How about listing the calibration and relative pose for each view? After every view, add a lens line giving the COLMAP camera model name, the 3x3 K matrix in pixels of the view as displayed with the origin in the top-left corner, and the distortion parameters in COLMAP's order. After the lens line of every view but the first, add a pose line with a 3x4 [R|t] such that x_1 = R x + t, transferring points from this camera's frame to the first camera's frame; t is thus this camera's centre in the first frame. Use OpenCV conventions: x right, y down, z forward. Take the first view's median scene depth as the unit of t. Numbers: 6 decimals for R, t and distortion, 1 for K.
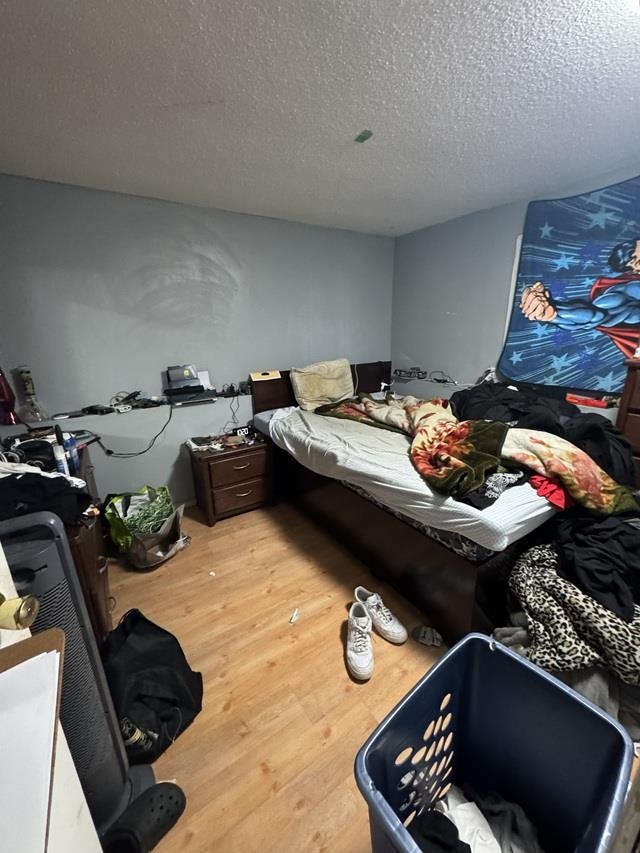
lens RADIAL K [[342.0, 0, 323.6], [0, 342.0, 427.4], [0, 0, 1]] dist [-0.001326, -0.000906]
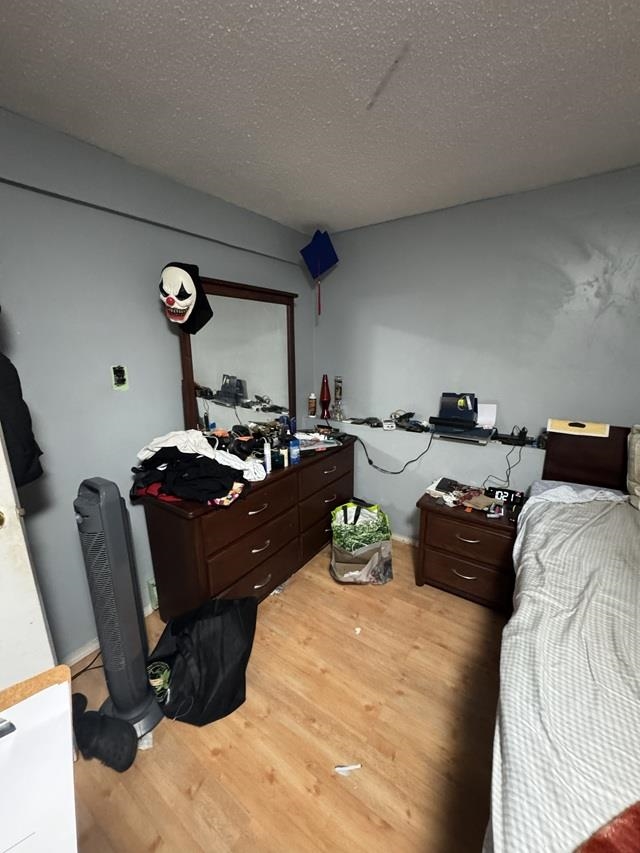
lens RADIAL K [[342.0, 0, 322.8], [0, 342.0, 427.8], [0, 0, 1]] dist [-0.001326, -0.000906]
pose [[0.364916, 0.232452, -0.901556, 0.264078], [-0.257833, 0.955691, 0.142048, -0.143843], [0.894628, 0.180615, 0.408681, 0.399930]]
